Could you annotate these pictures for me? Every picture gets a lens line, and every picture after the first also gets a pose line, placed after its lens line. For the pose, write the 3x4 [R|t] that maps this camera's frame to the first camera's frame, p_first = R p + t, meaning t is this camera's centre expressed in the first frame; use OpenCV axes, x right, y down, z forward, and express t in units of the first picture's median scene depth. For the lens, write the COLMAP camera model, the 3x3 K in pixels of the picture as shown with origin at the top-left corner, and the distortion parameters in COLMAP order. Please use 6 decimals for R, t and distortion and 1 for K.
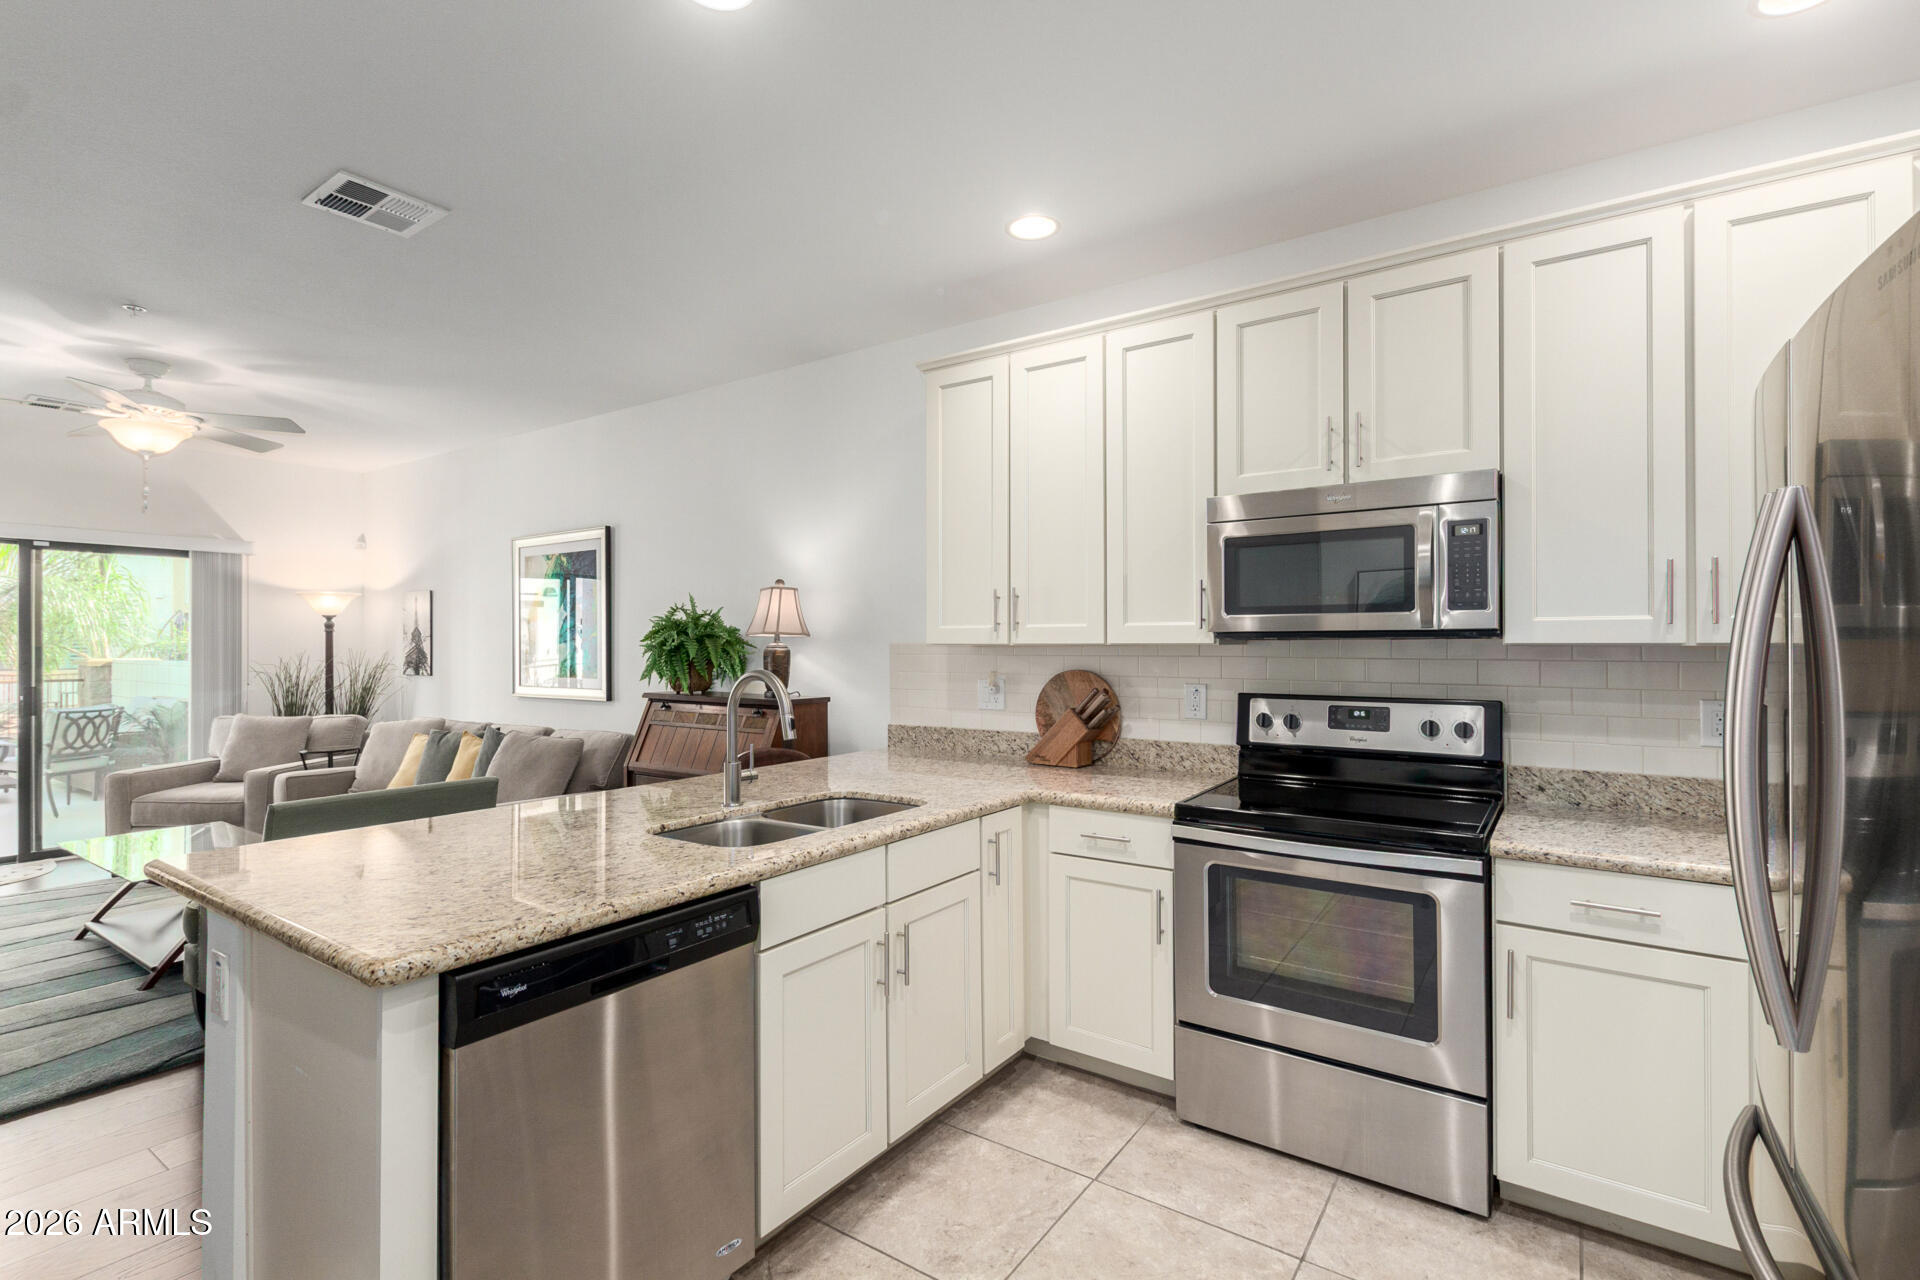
lens RADIAL K [[897.1, 0, 947.4], [0, 897.1, 639.9], [0, 0, 1]] dist [0.020759, -0.005160]
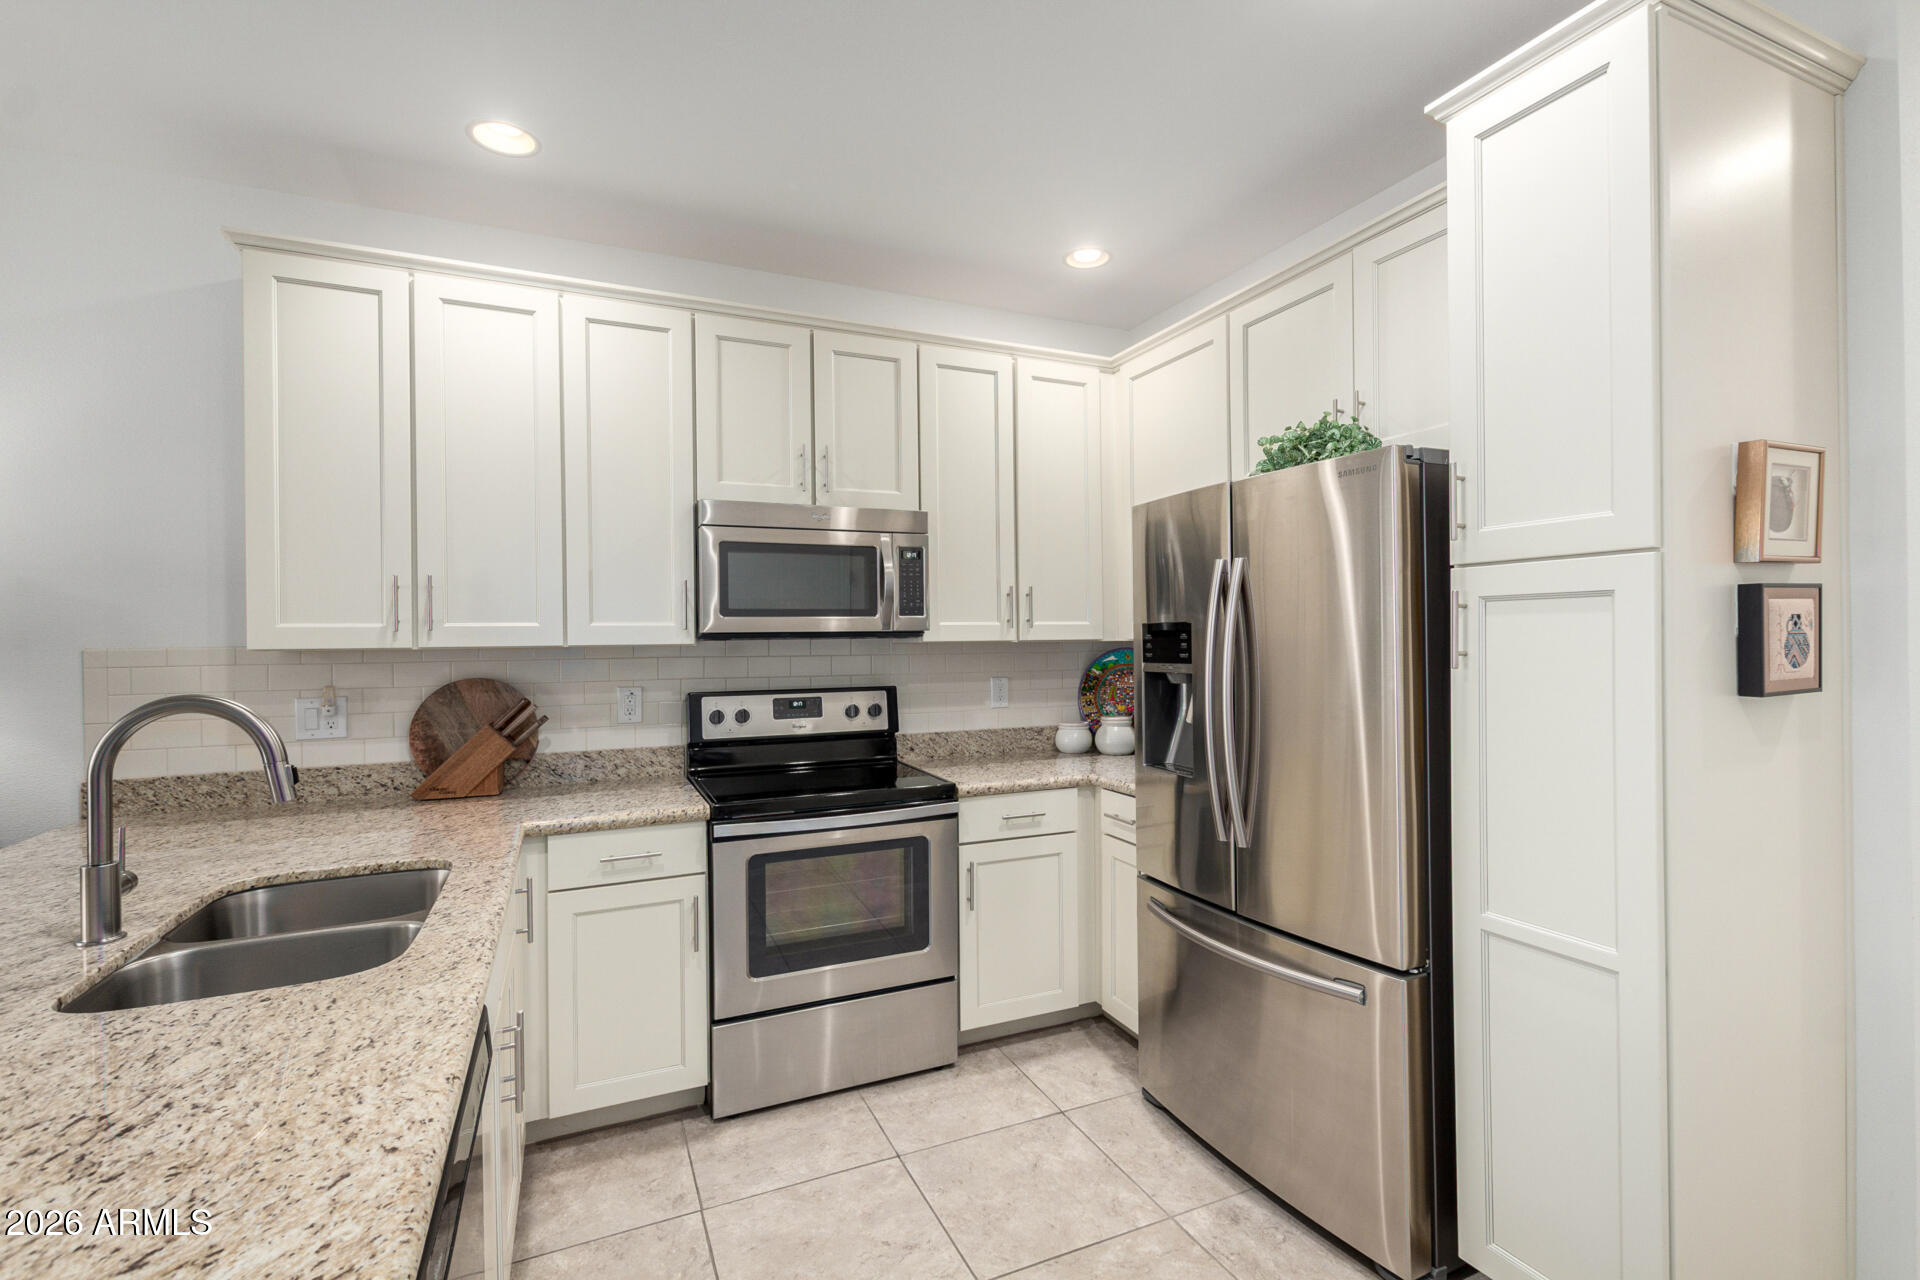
lens RADIAL K [[897.1, 0, 966.3], [0, 897.1, 644.3], [0, 0, 1]] dist [0.020759, -0.005160]
pose [[0.501394, -0.007543, 0.865186, -0.457303], [0.008274, 0.999958, 0.003923, 0.003030], [-0.865179, 0.005192, 0.501436, 0.250988]]
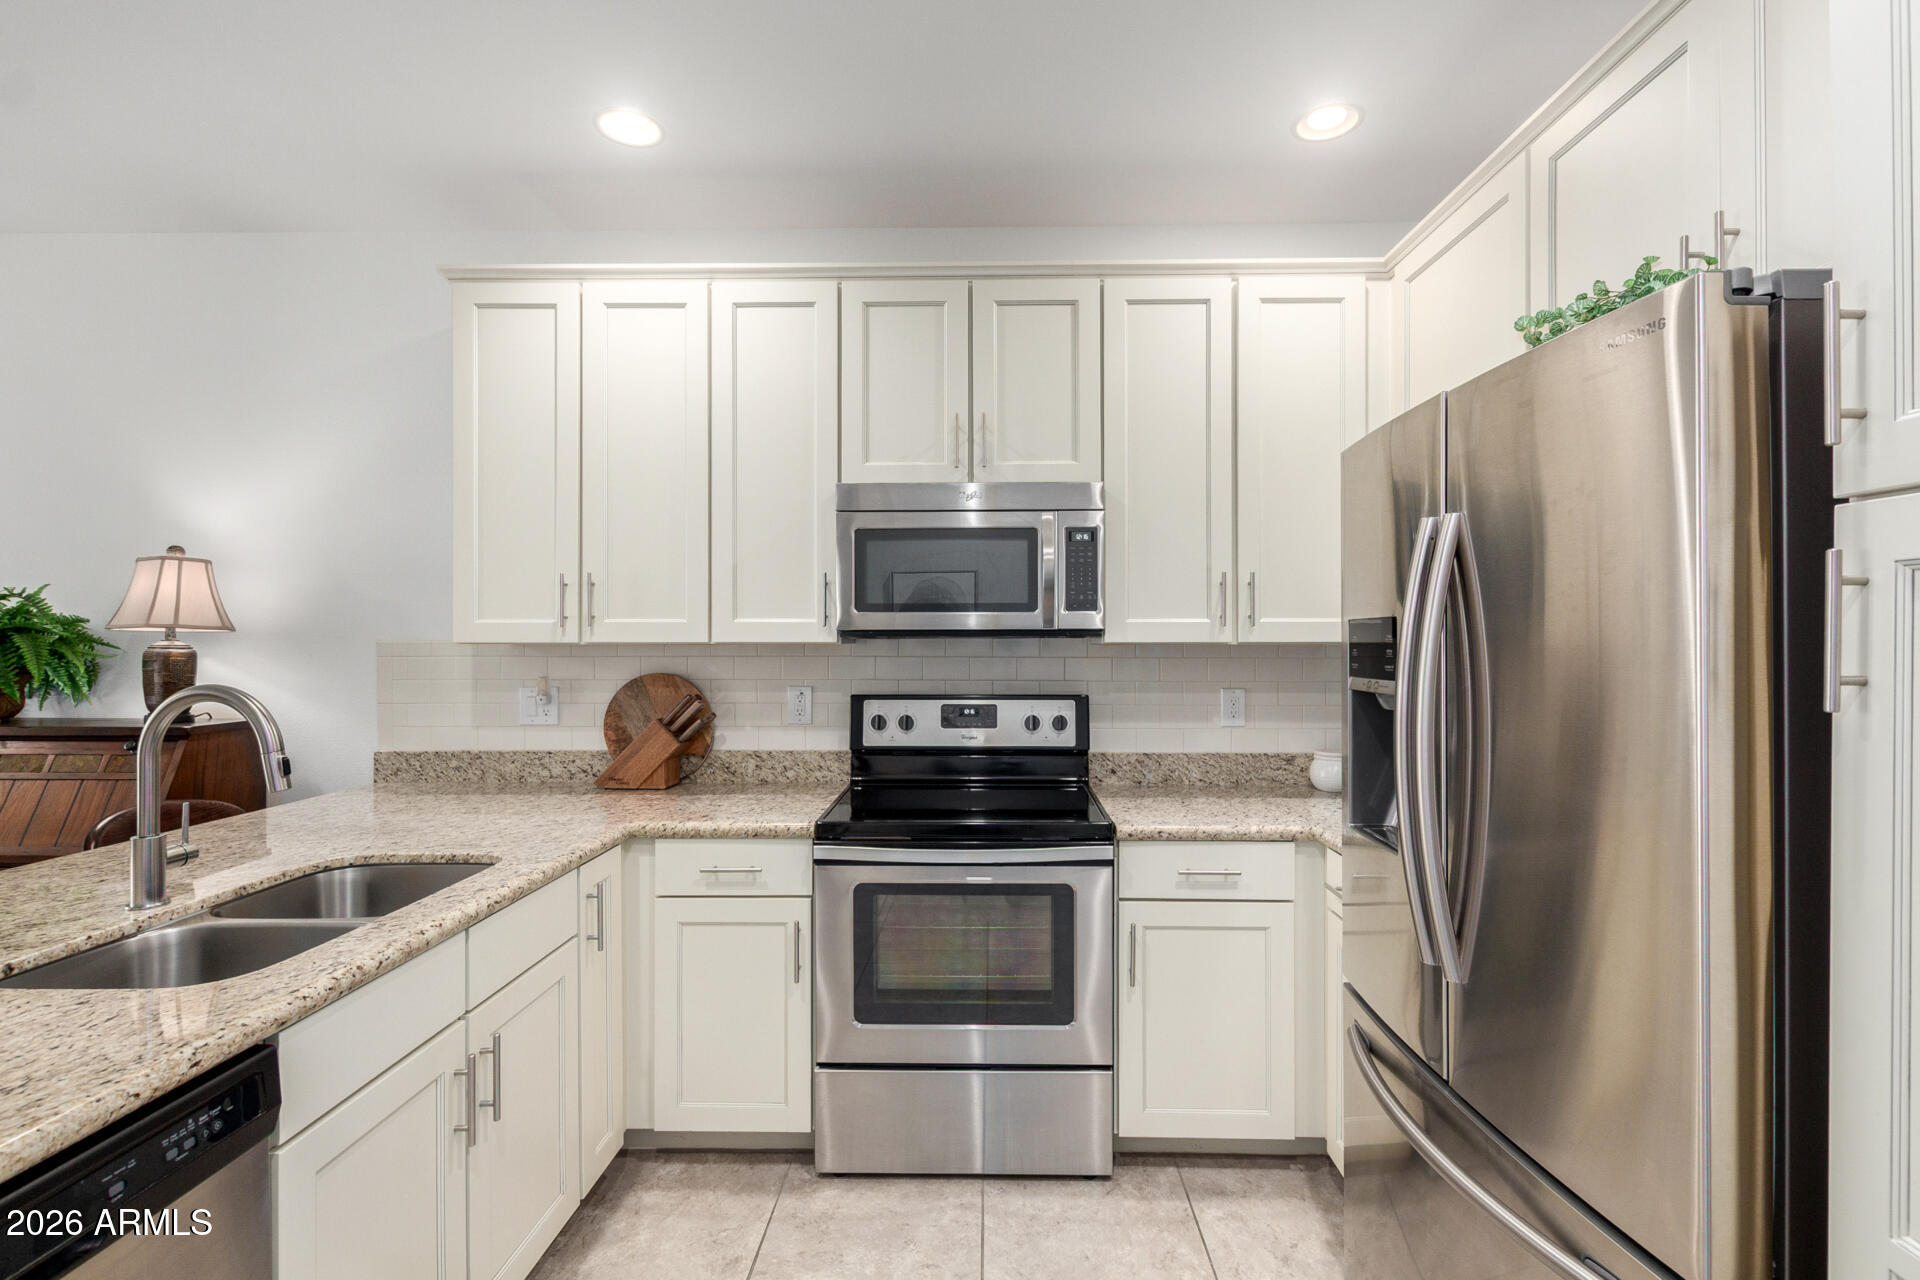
lens RADIAL K [[897.1, 0, 964.5], [0, 897.1, 642.7], [0, 0, 1]] dist [0.020759, -0.005160]
pose [[0.827901, 0.001677, 0.560872, -0.123372], [-0.002932, 0.999995, 0.001337, 0.002911], [-0.560867, -0.002751, 0.827901, 0.174655]]
